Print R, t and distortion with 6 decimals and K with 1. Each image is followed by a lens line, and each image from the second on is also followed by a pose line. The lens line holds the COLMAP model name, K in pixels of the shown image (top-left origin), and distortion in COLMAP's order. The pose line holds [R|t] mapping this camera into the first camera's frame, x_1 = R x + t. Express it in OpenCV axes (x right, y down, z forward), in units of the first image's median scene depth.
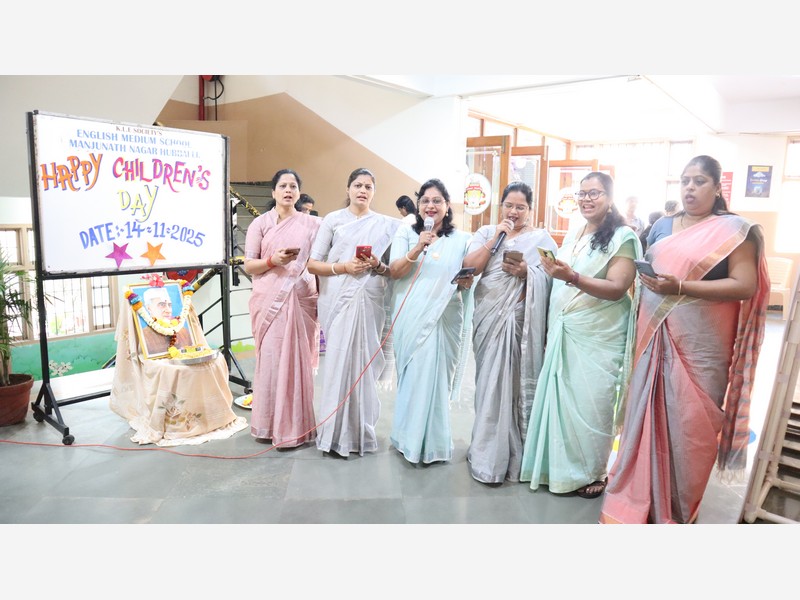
lens RADIAL K [[550.4, 0, 395.2], [0, 550.4, 298.1], [0, 0, 1]] dist [-0.122163, 0.077610]
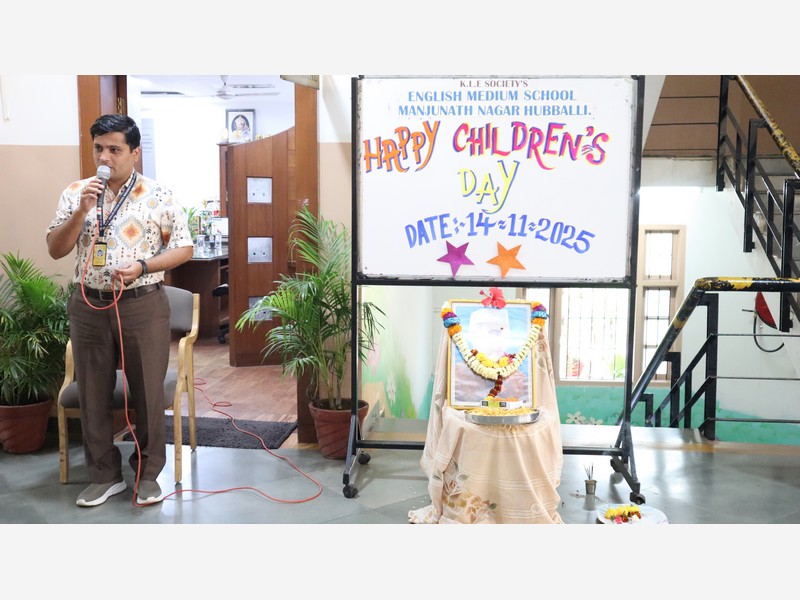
lens RADIAL K [[867.3, 0, 405.0], [0, 867.3, 294.3], [0, 0, 1]] dist [0.004160, 0.000000]
pose [[0.576819, 0.064404, -0.814329, 0.398764], [-0.117835, 0.993021, -0.004931, -0.018531], [0.808329, 0.098801, 0.580382, 0.267627]]
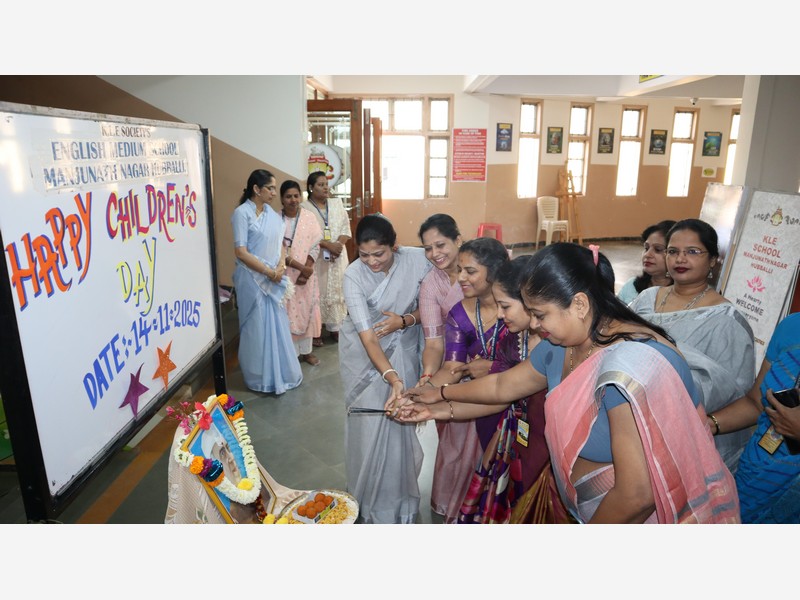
lens RADIAL K [[550.4, 0, 396.9], [0, 550.4, 306.8], [0, 0, 1]] dist [-0.122163, 0.077610]
pose [[0.782304, -0.191972, 0.592576, -0.598240], [0.109497, 0.978892, 0.172569, -0.214362], [-0.613197, -0.070116, 0.786812, 0.465890]]
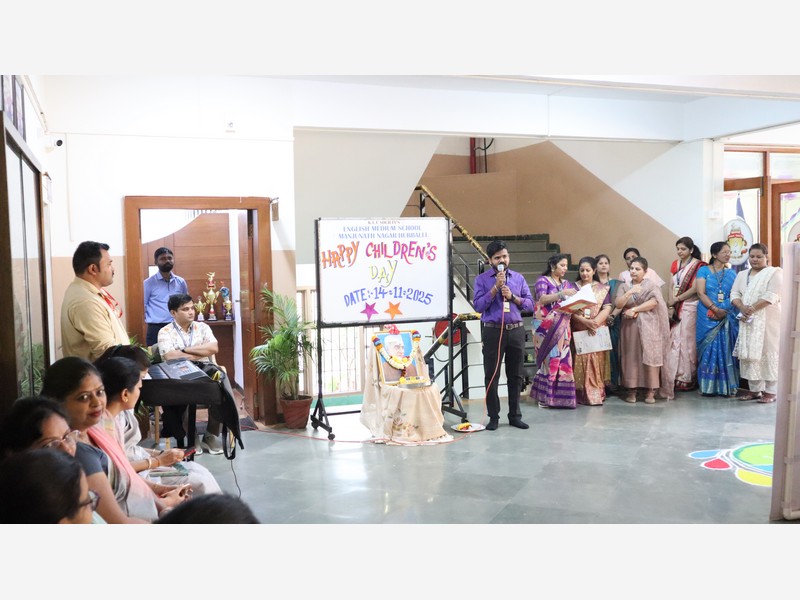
lens RADIAL K [[802.1, 0, 401.9], [0, 802.1, 299.1], [0, 0, 1]] dist [-0.018287, 0.000000]
pose [[0.881181, -0.021769, -0.472277, 0.548629], [-0.025428, 0.995311, -0.093321, 0.081770], [0.472094, 0.094241, 0.876496, -0.799736]]
